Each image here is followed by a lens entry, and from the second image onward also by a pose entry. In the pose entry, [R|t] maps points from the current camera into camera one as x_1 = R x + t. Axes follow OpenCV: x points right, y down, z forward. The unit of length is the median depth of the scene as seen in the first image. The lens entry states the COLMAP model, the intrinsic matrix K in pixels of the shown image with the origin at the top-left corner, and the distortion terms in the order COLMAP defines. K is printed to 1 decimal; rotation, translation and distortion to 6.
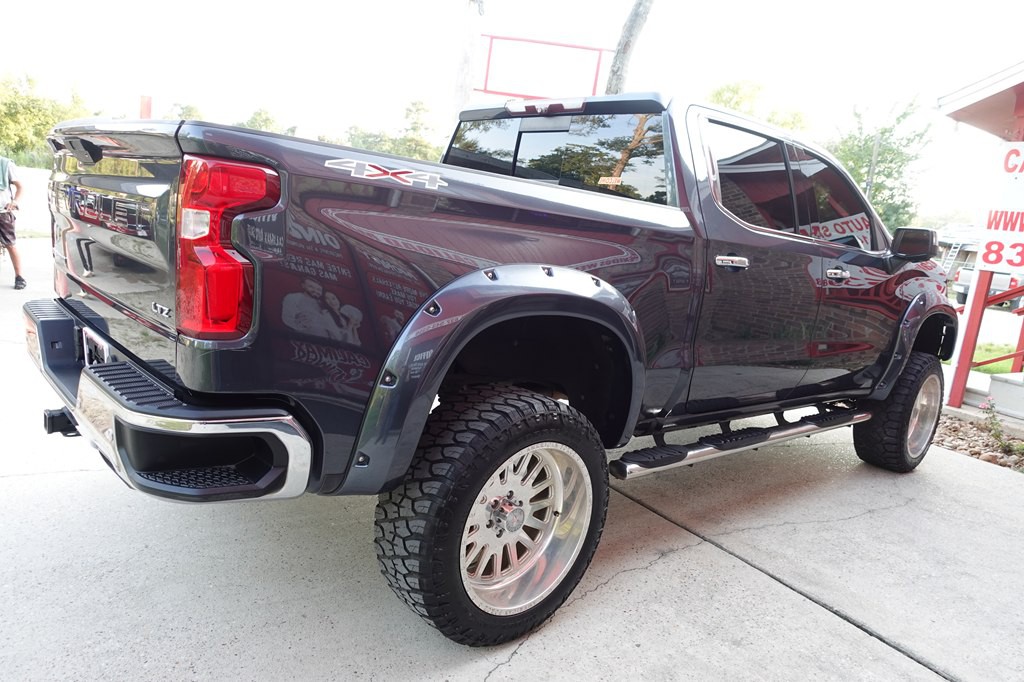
lens RADIAL K [[705.3, 0, 513.4], [0, 705.3, 341.1], [0, 0, 1]] dist [-0.000529, 0.000075]
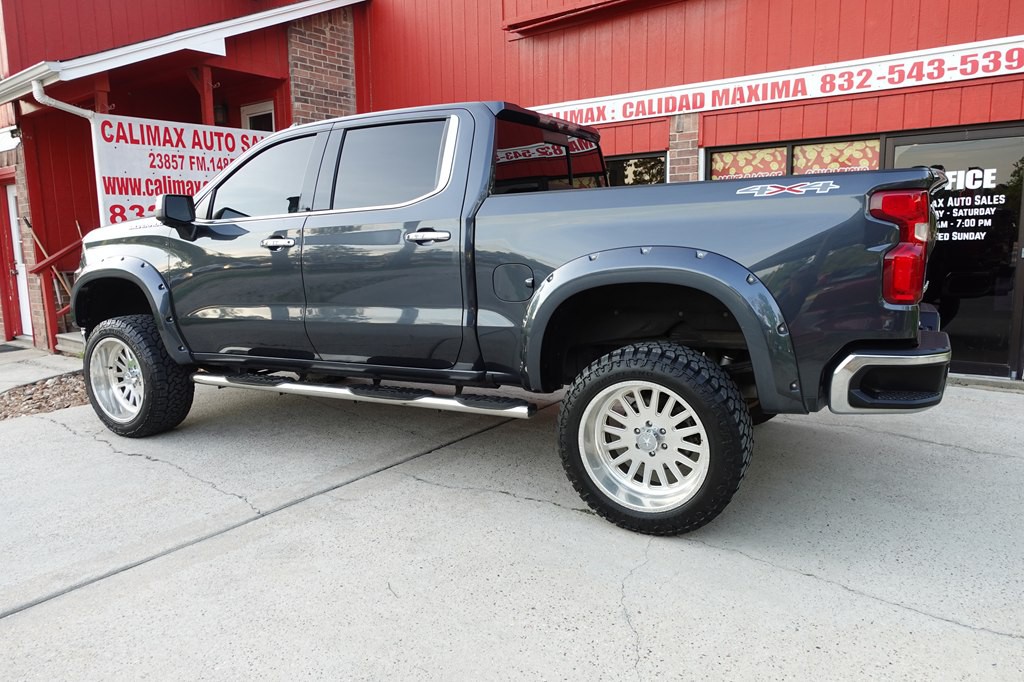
lens RADIAL K [[705.3, 0, 514.1], [0, 705.3, 339.5], [0, 0, 1]] dist [-0.000529, 0.000075]
pose [[-0.340832, -0.245130, 0.907604, -1.096788], [0.146912, 0.939661, 0.308958, -0.361326], [-0.928574, 0.238640, -0.284254, 1.467790]]
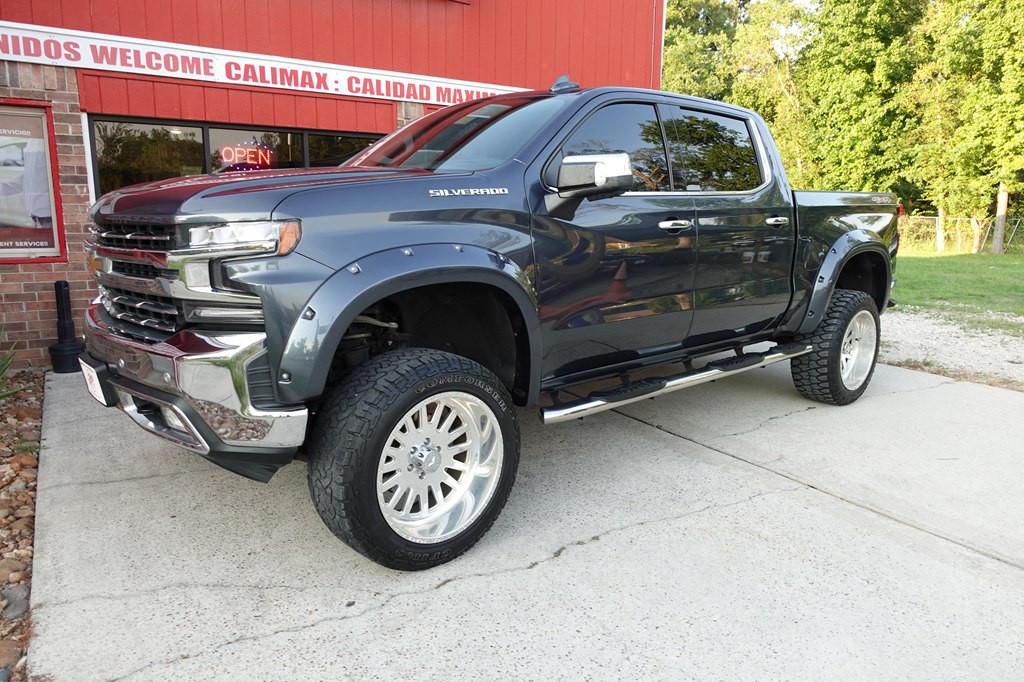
lens RADIAL K [[705.3, 0, 513.7], [0, 705.3, 341.3], [0, 0, 1]] dist [-0.000529, 0.000075]
pose [[-0.992121, -0.123754, -0.019534, 0.348119], [-0.122771, 0.929226, 0.348521, -0.380073], [-0.024980, 0.348173, -0.937097, 2.481492]]
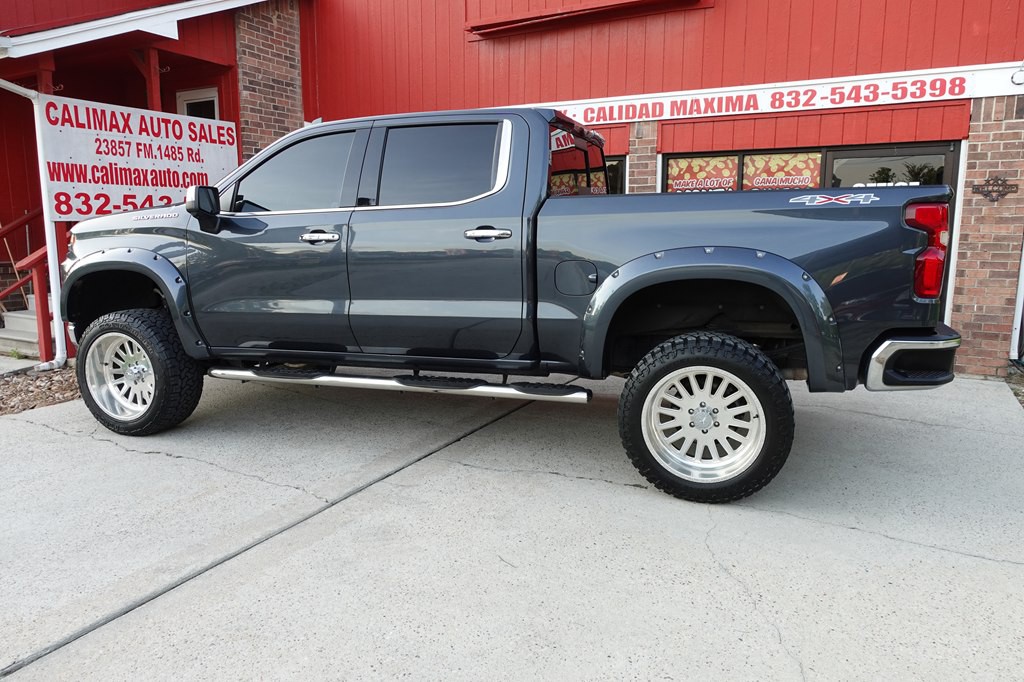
lens RADIAL K [[705.3, 0, 513.7], [0, 705.3, 340.0], [0, 0, 1]] dist [-0.000529, 0.000075]
pose [[-0.486889, -0.247863, 0.837558, -1.056261], [0.100781, 0.936546, 0.335744, -0.410511], [-0.867630, 0.247880, -0.431014, 1.726990]]
